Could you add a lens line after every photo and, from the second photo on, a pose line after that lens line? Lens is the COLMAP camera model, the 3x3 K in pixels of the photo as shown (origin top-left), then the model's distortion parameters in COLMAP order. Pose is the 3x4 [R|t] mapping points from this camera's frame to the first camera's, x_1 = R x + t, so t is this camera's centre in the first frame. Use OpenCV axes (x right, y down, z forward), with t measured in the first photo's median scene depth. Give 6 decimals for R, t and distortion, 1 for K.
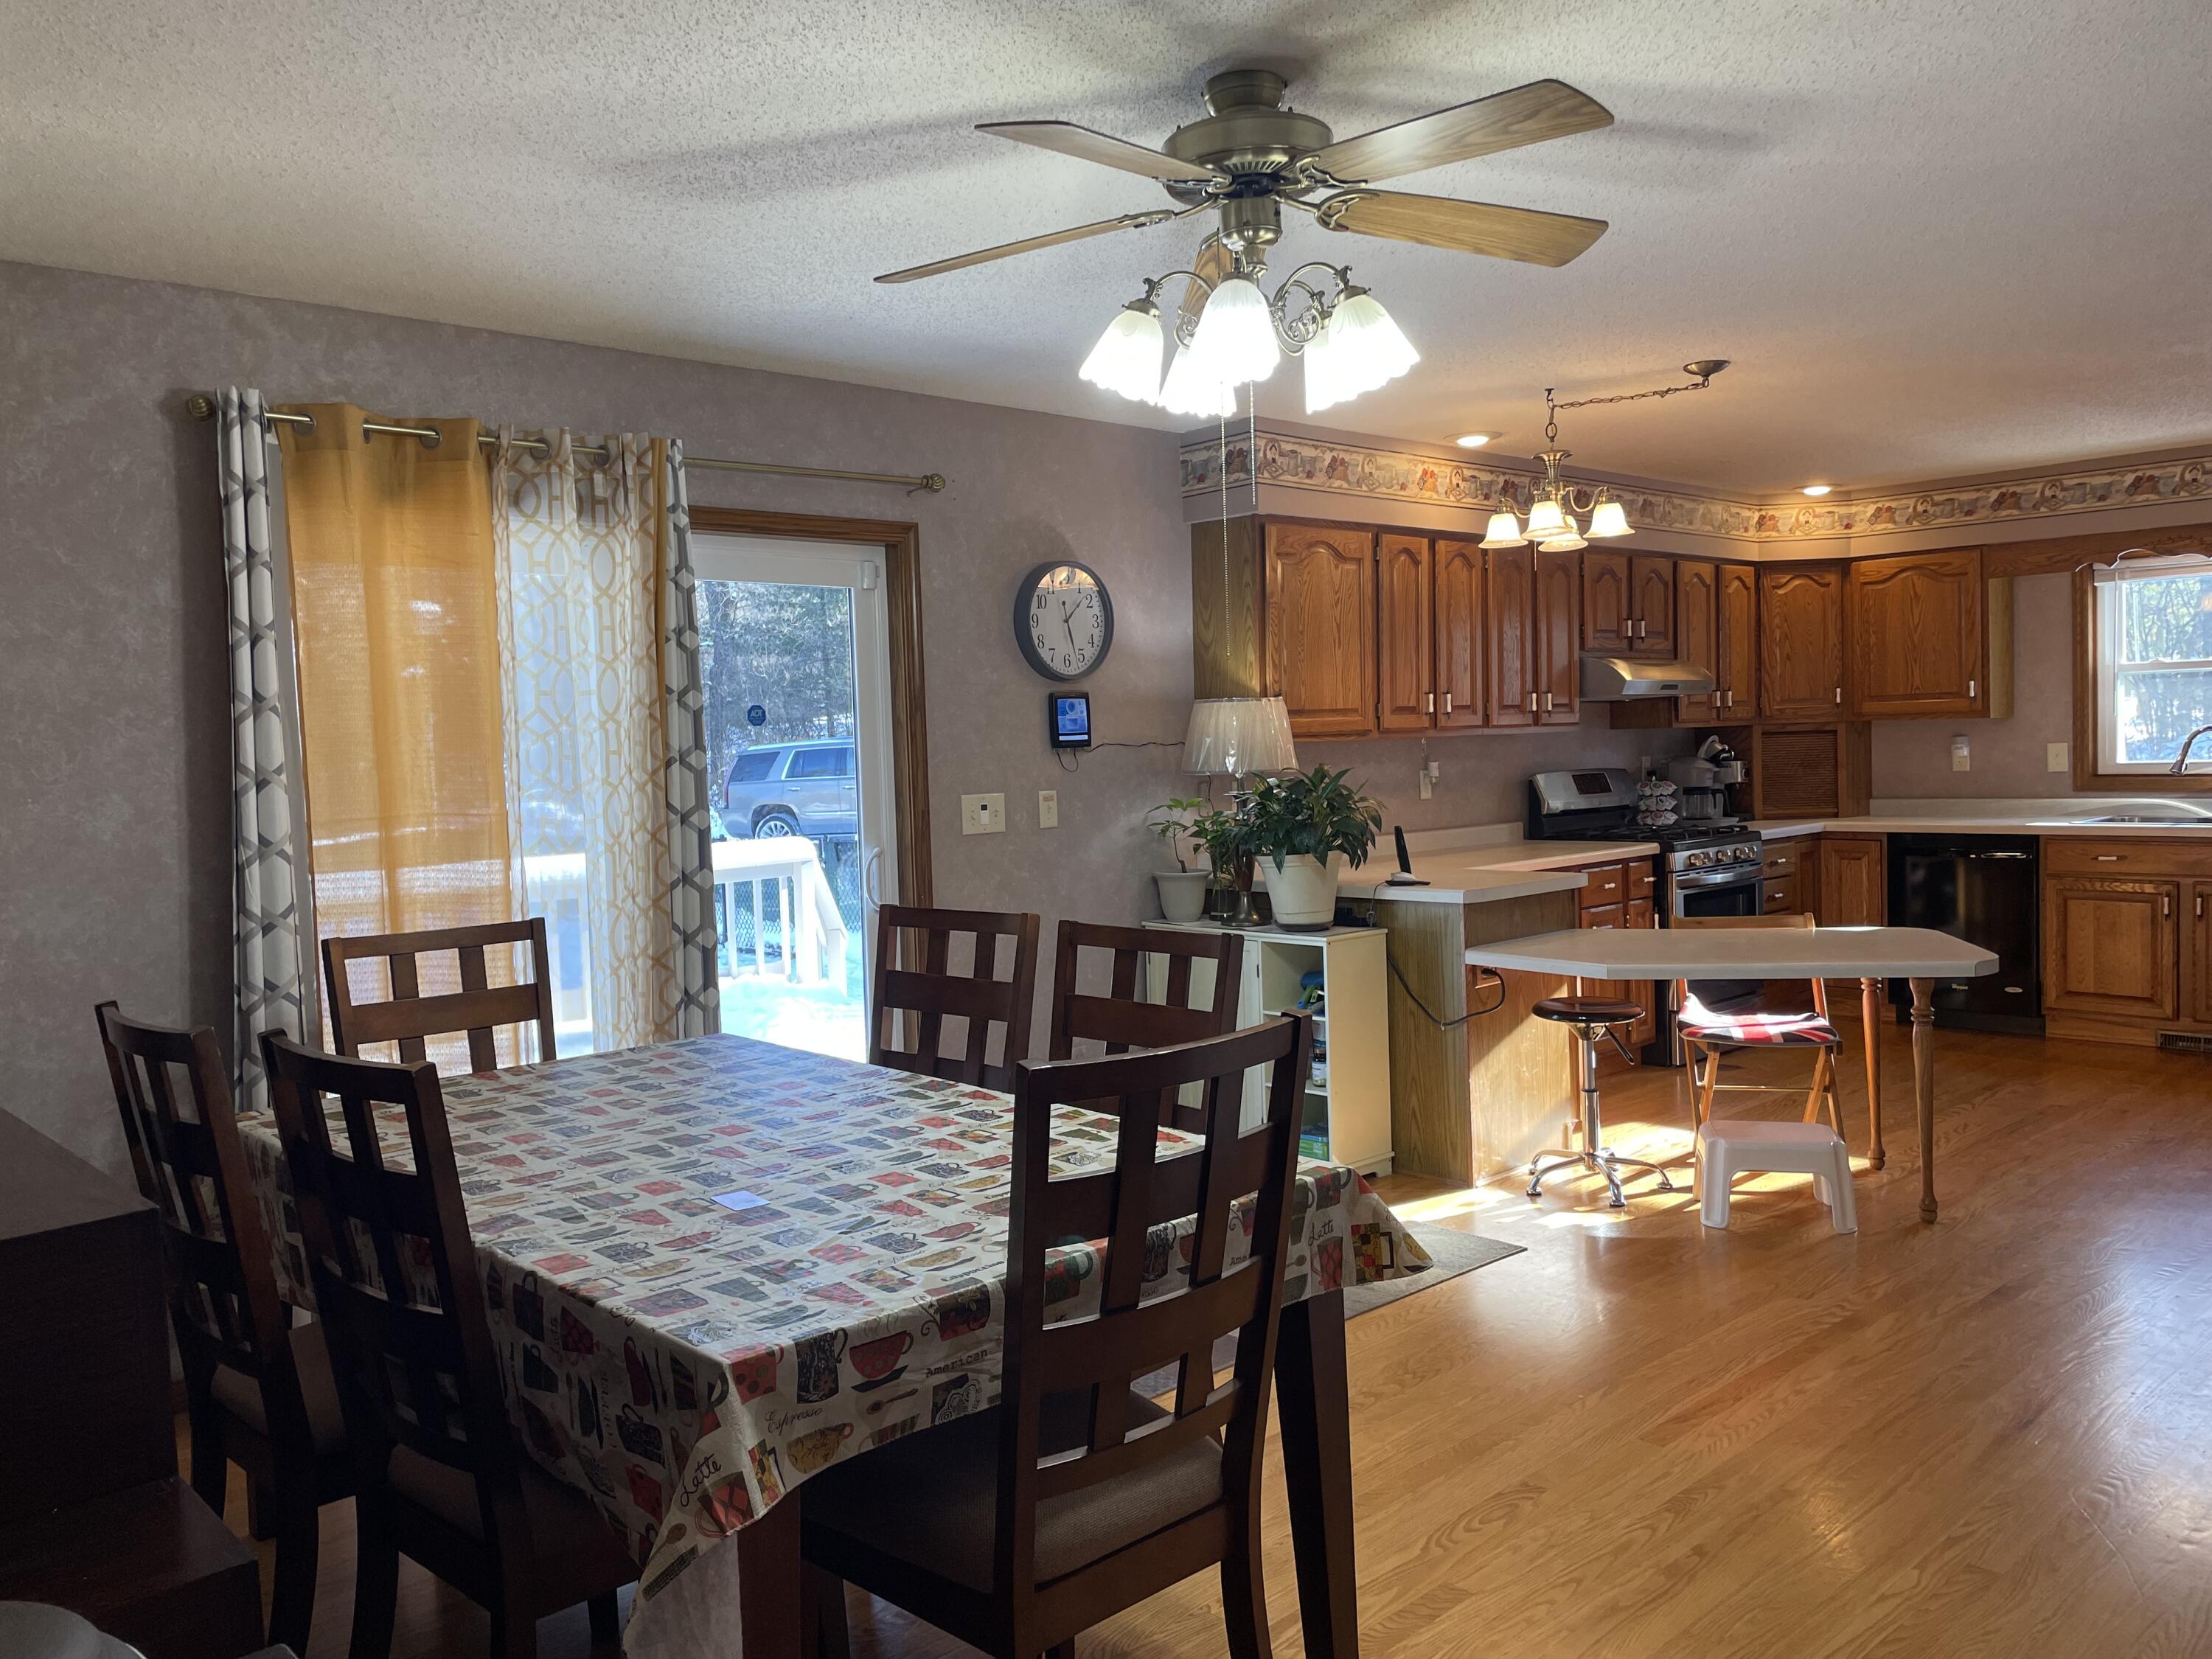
lens RADIAL K [[1679.3, 0, 1086.9], [0, 1679.3, 818.8], [0, 0, 1]] dist [0.114211, -0.172147]
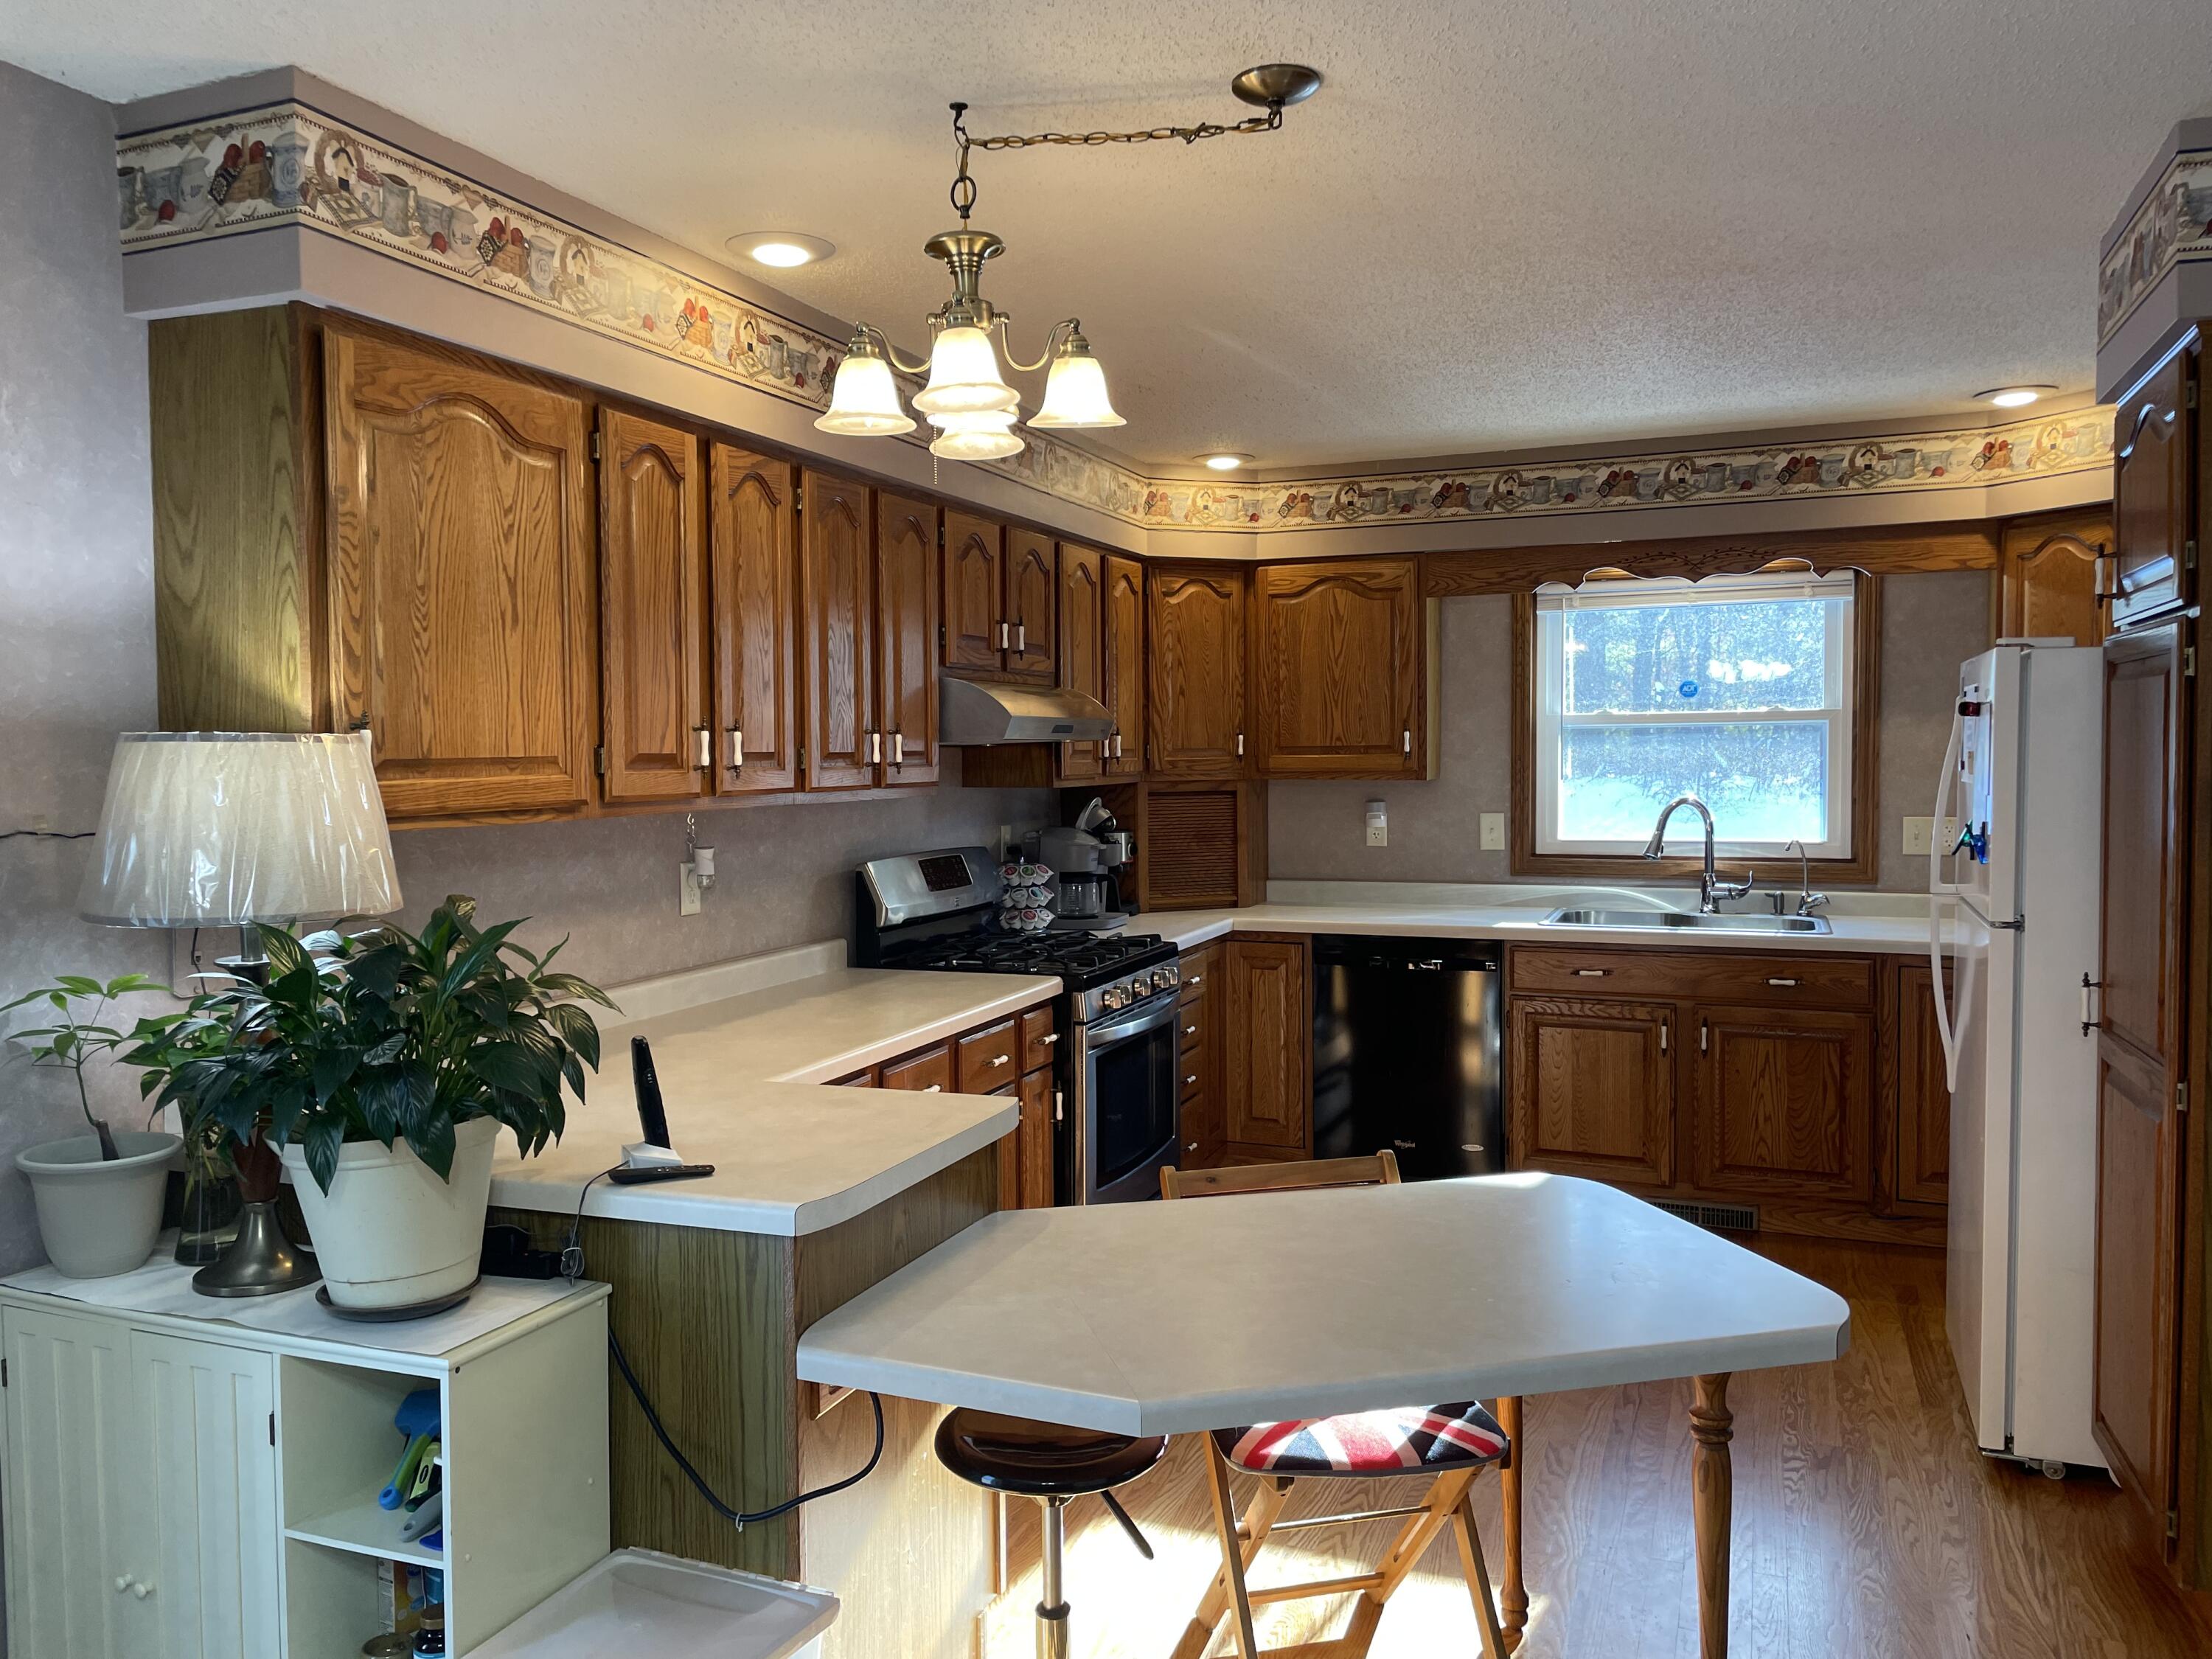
lens RADIAL K [[1679.3, 0, 1086.9], [0, 1679.3, 818.8], [0, 0, 1]] dist [0.114211, -0.172147]
pose [[0.904445, 0.005646, 0.426553, 0.078921], [-0.000399, 0.999923, -0.012389, -0.036329], [-0.426590, 0.011034, 0.904378, 0.428579]]
